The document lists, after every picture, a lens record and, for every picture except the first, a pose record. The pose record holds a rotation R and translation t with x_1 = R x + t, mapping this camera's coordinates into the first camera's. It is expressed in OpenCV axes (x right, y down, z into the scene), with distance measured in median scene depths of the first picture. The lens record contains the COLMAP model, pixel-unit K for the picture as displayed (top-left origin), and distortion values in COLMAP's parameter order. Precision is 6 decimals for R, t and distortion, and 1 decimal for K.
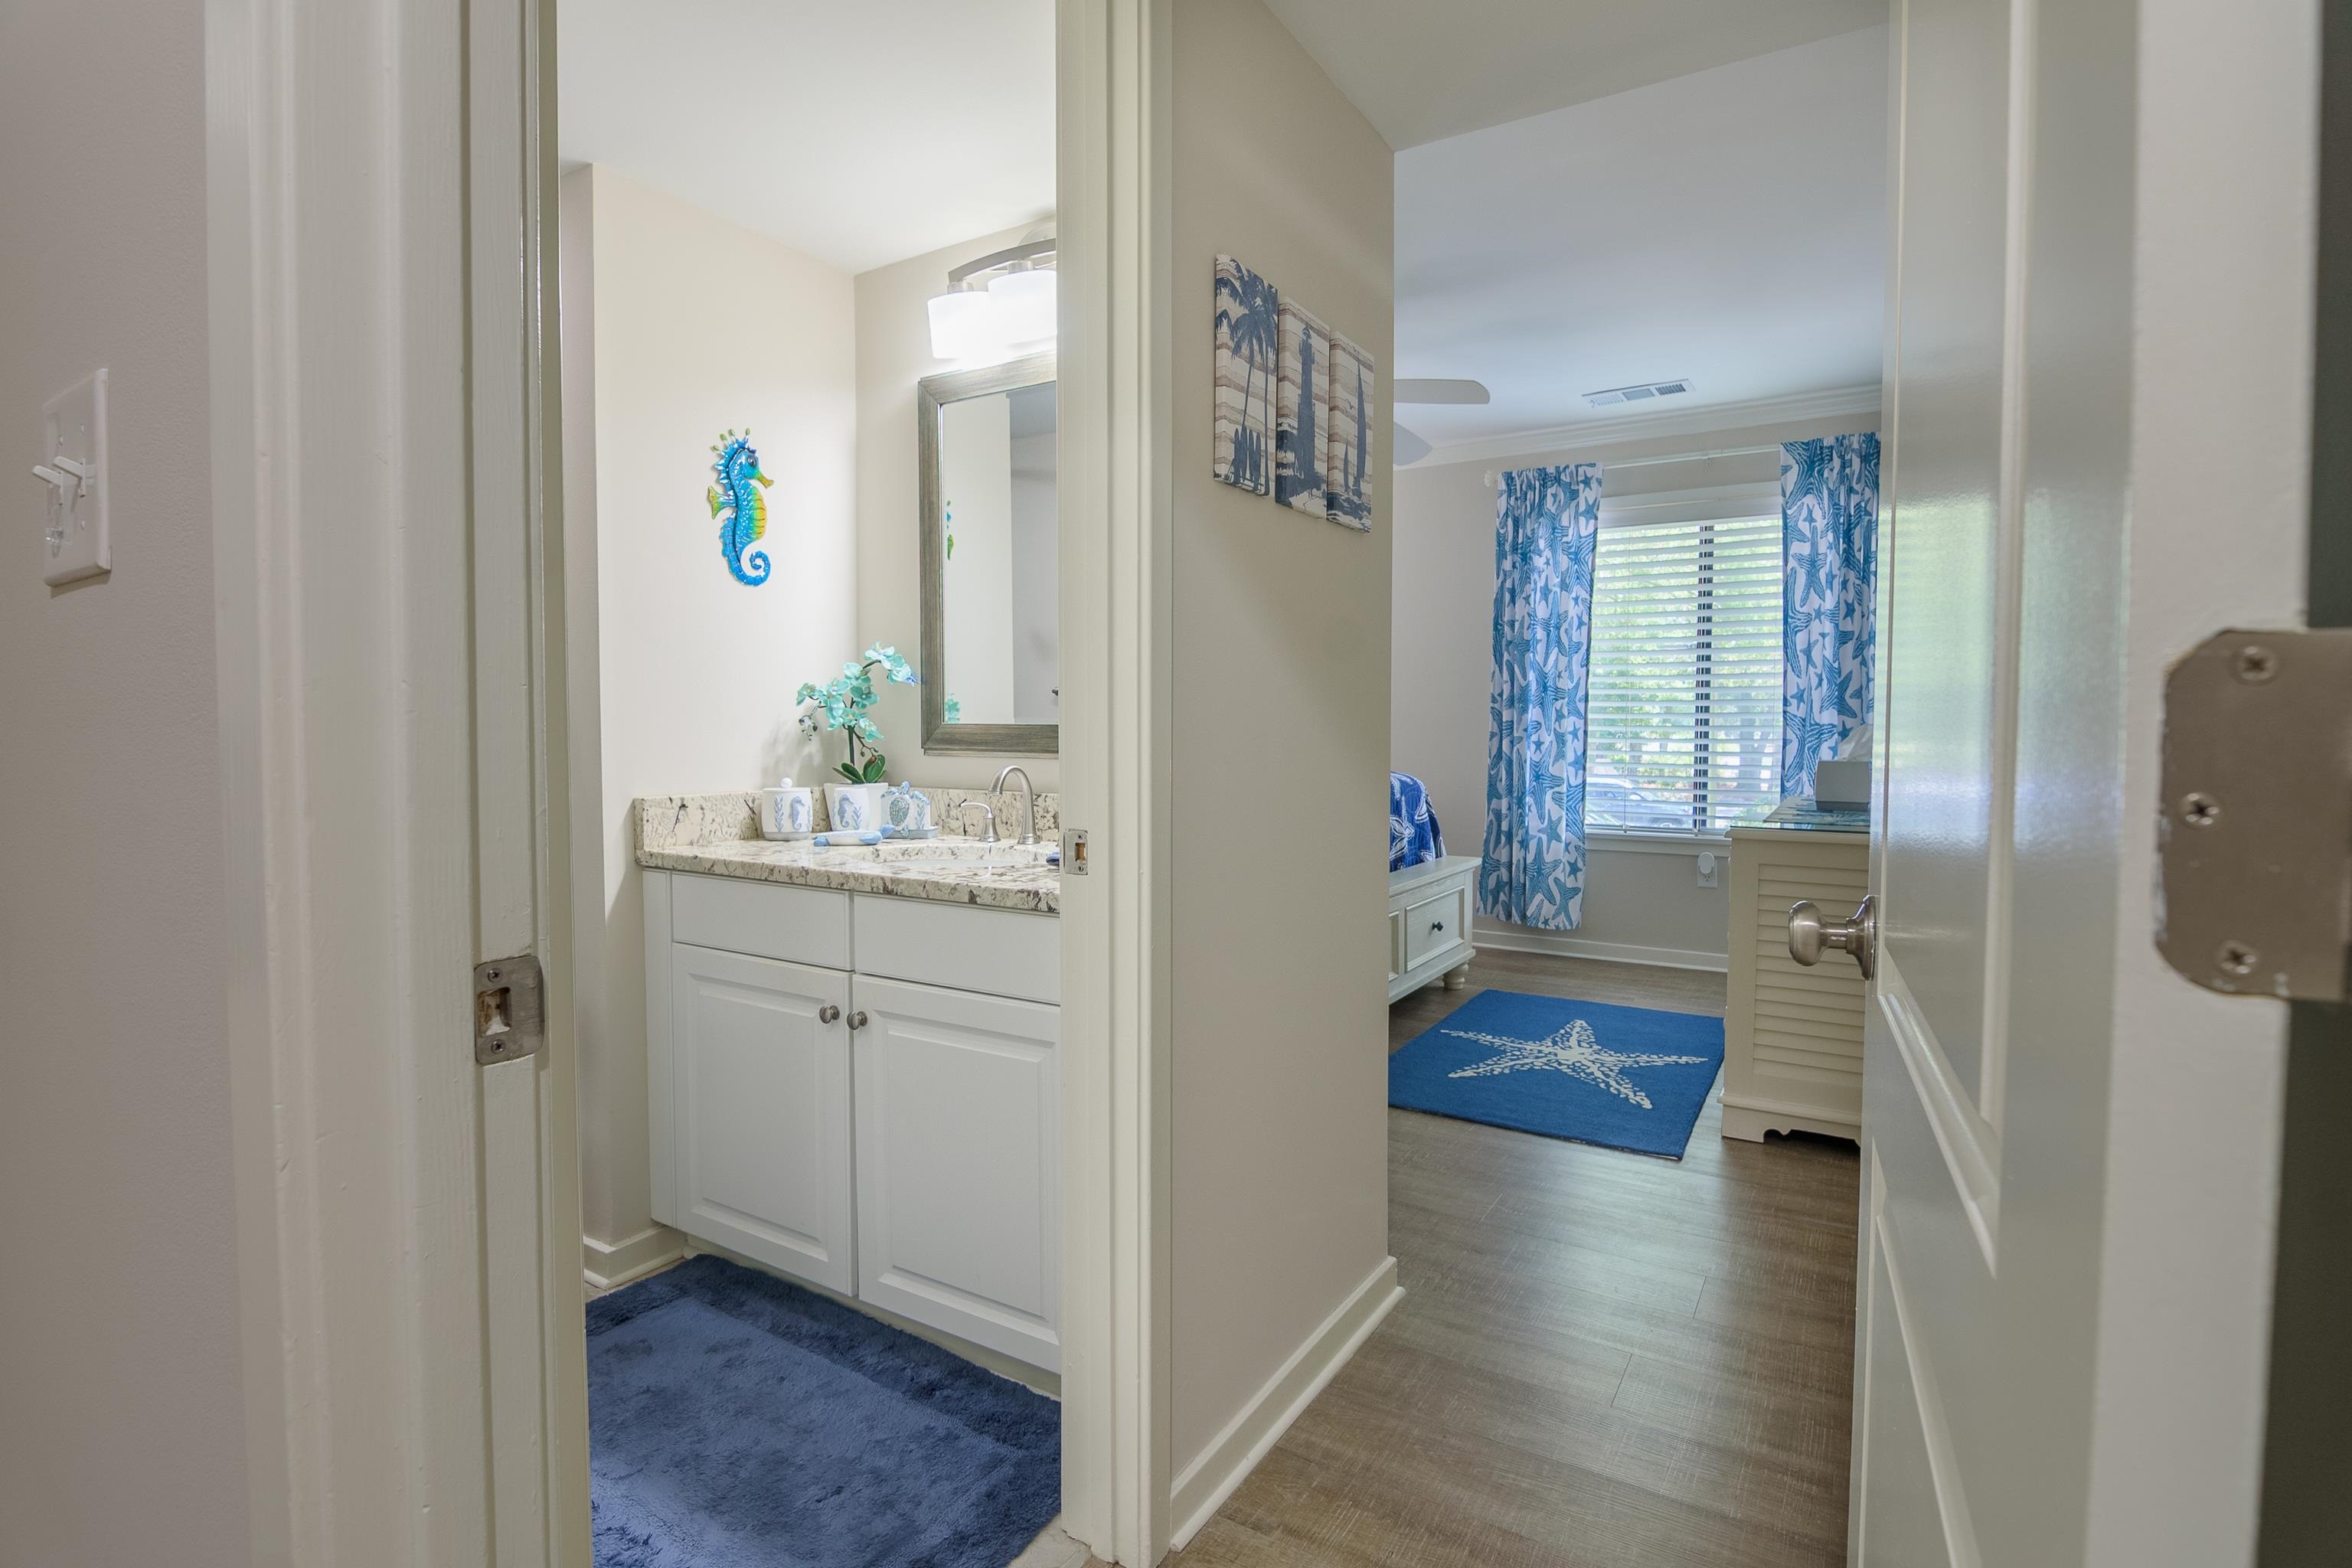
lens RADIAL K [[1138.6, 0, 1167.6], [0, 1138.6, 778.5], [0, 0, 1]] dist [-0.002372, -0.004505]
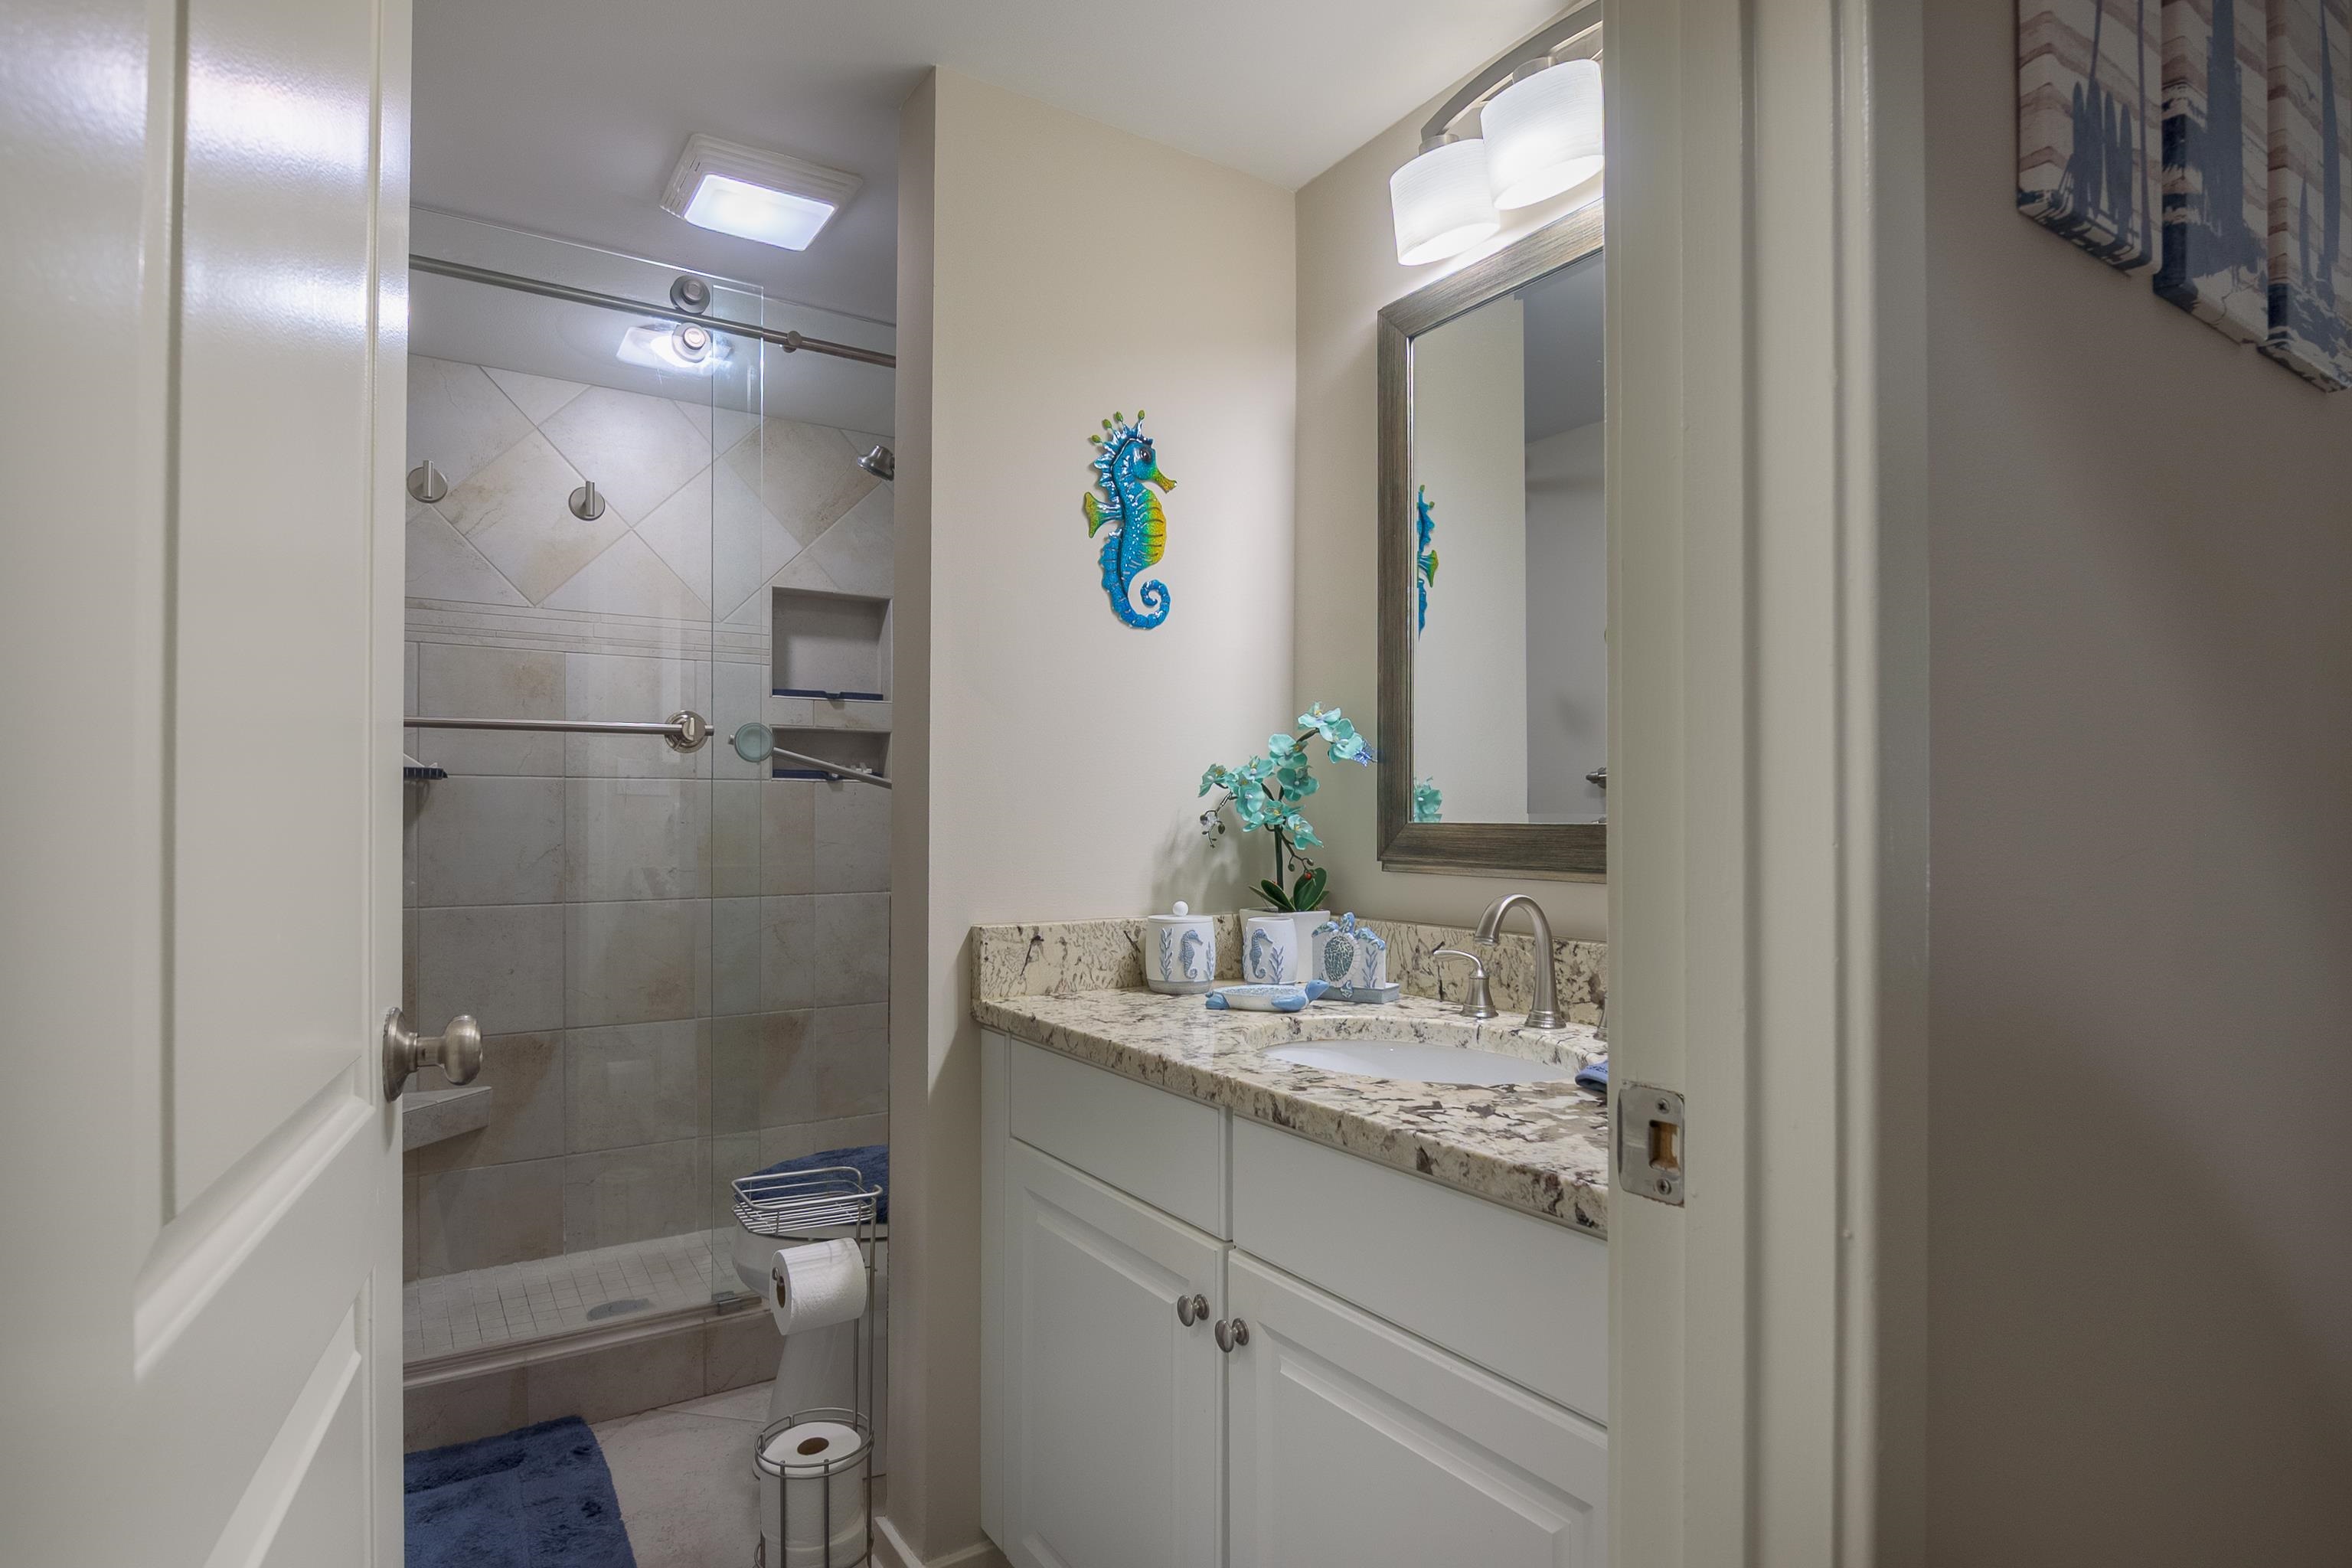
lens RADIAL K [[1219.5, 0, 1166.1], [0, 1219.5, 816.8], [0, 0, 1]] dist [0.020507, -0.021819]
pose [[0.907790, -0.001662, -0.419421, -0.033712], [-0.020565, 0.998613, -0.048469, -0.015846], [0.418920, 0.052625, 0.906497, 0.329228]]
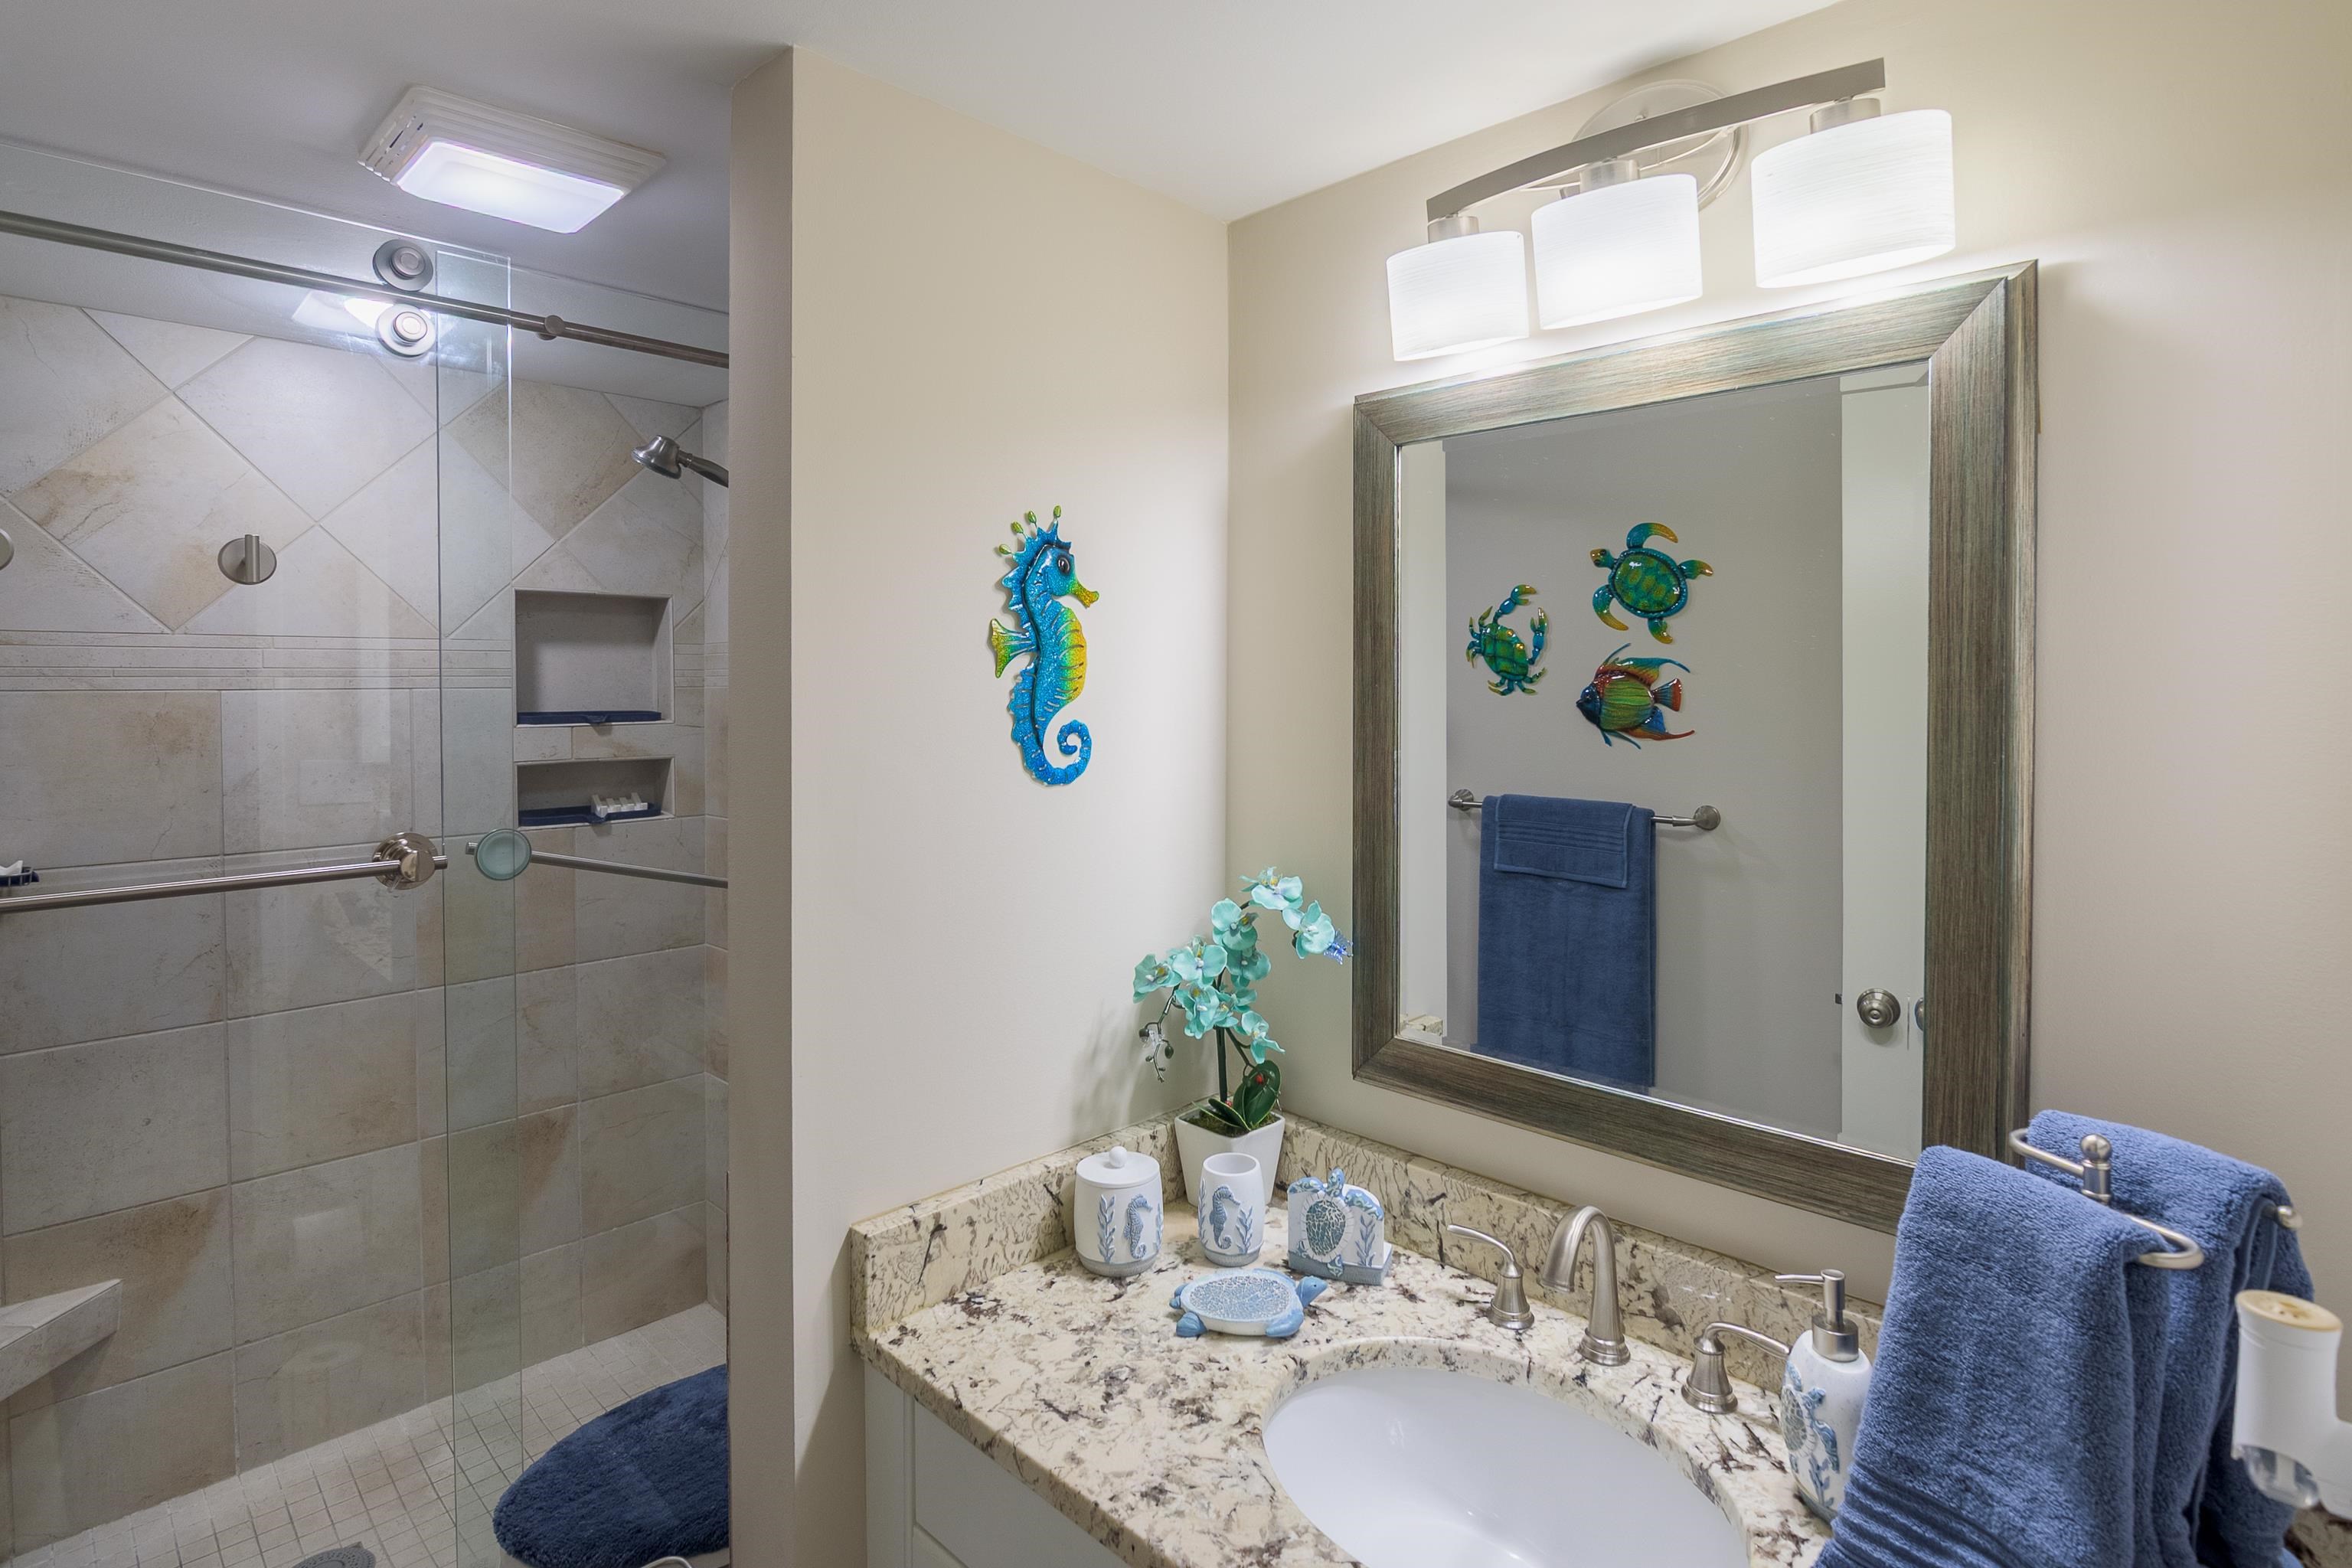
lens RADIAL K [[1166.1, 0, 1180.0], [0, 1166.1, 696.4], [0, 0, 1]] dist [-0.001764, -0.002273]
pose [[0.978541, 0.004572, -0.206001, -0.195039], [-0.010344, 0.999583, -0.026947, -0.203132], [0.205792, 0.028500, 0.978181, 0.462192]]
